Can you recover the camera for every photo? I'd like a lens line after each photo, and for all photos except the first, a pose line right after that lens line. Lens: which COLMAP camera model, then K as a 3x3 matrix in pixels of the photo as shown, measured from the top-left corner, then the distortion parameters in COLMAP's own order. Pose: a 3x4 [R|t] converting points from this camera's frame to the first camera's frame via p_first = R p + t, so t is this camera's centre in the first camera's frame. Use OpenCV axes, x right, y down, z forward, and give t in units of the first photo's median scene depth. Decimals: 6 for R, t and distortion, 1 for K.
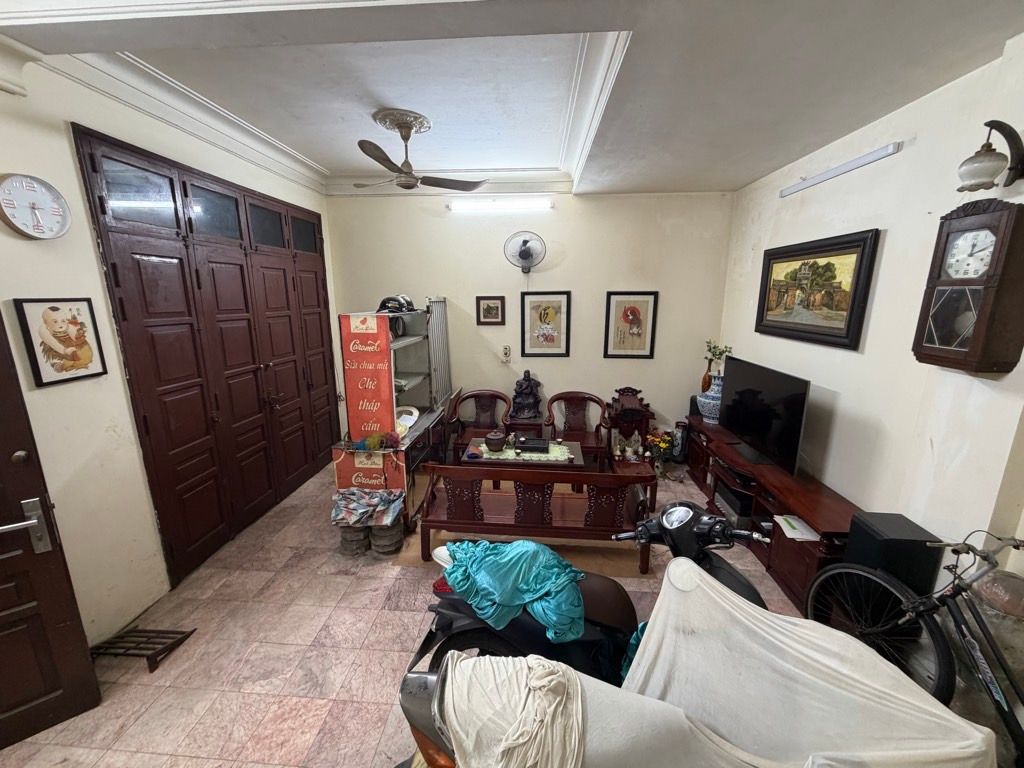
lens RADIAL K [[410.2, 0, 509.8], [0, 410.2, 383.5], [0, 0, 1]] dist [0.000663, 0.000295]
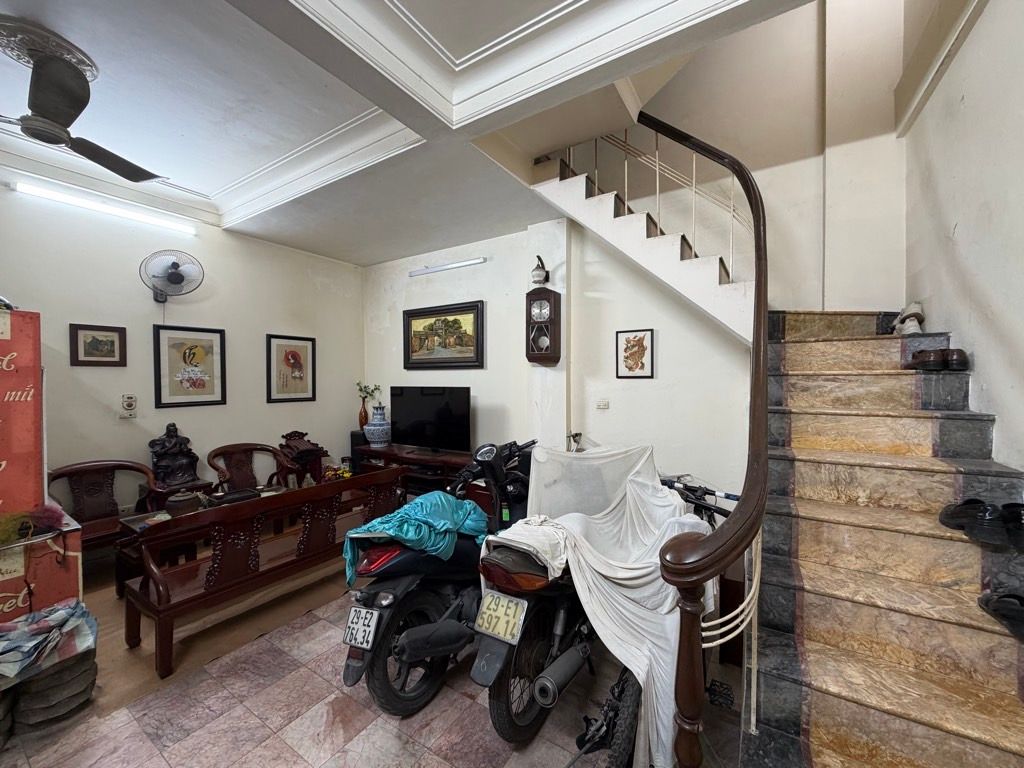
lens RADIAL K [[410.2, 0, 509.3], [0, 410.2, 385.1], [0, 0, 1]] dist [0.000663, 0.000295]
pose [[0.476001, -0.013693, 0.879338, -0.344149], [0.193215, 0.977077, -0.089375, 0.092033], [-0.857958, 0.212444, 0.467736, 0.073687]]
